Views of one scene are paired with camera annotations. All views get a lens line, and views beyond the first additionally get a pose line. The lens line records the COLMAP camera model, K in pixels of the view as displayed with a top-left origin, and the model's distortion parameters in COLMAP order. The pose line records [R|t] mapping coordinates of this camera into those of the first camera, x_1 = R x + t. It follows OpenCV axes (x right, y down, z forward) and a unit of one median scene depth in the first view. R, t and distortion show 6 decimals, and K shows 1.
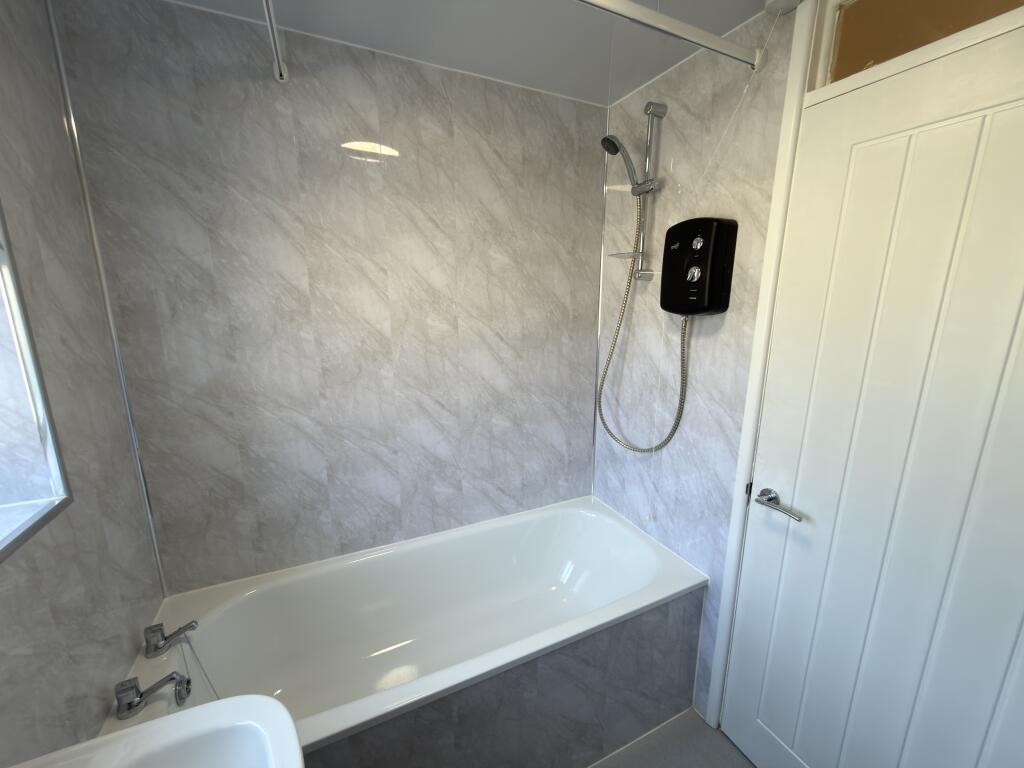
lens RADIAL K [[409.0, 0, 514.2], [0, 409.0, 383.6], [0, 0, 1]] dist [-0.001441, -0.001354]
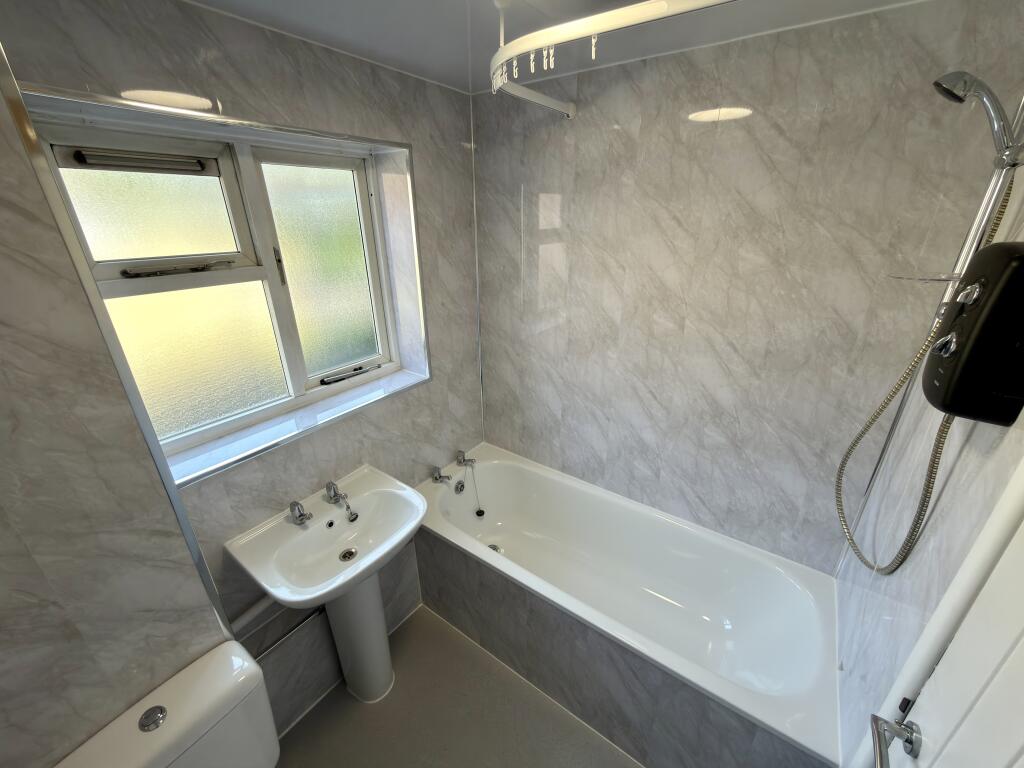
lens RADIAL K [[409.0, 0, 512.0], [0, 409.0, 383.8], [0, 0, 1]] dist [-0.001441, -0.001354]
pose [[0.484212, 0.332627, -0.809258, 0.533180], [-0.175988, 0.943041, 0.282315, -0.229507], [0.857069, 0.005719, 0.515170, 0.150728]]
